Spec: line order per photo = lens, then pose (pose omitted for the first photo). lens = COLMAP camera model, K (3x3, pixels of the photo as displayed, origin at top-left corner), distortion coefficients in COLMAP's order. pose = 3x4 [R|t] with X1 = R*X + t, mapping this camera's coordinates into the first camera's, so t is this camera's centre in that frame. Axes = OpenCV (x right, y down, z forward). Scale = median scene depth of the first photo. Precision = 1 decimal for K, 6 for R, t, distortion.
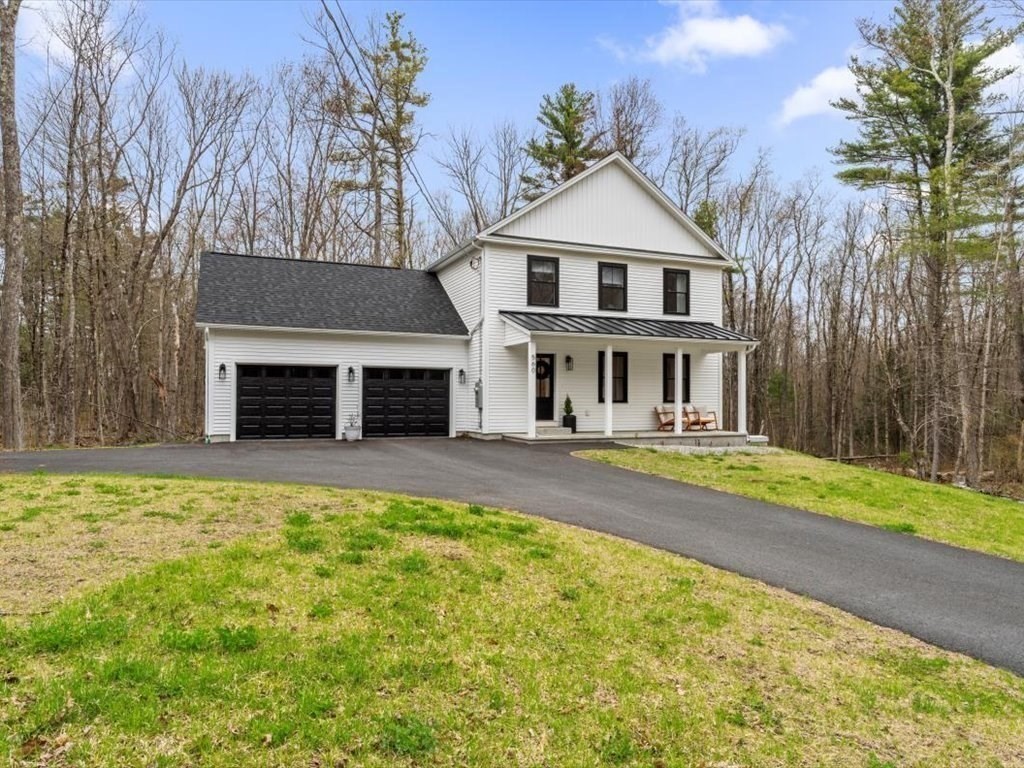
lens RADIAL K [[598.4, 0, 512.0], [0, 598.4, 384.0], [0, 0, 1]] dist [-0.000188, -0.000017]
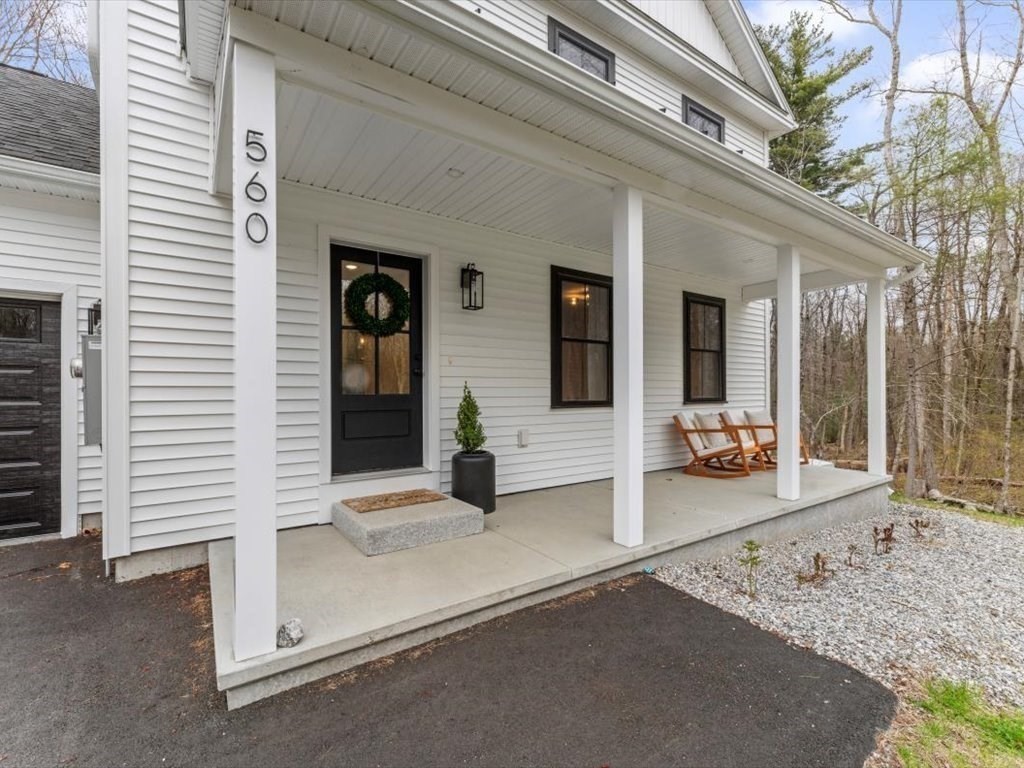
lens RADIAL K [[470.0, 0, 512.1], [0, 470.0, 387.5], [0, 0, 1]] dist [-0.001598, -0.000869]
pose [[0.978455, -0.009251, 0.206251, 0.063055], [0.006501, 0.999881, 0.014003, 0.014340], [-0.206356, -0.012360, 0.978399, 0.729971]]
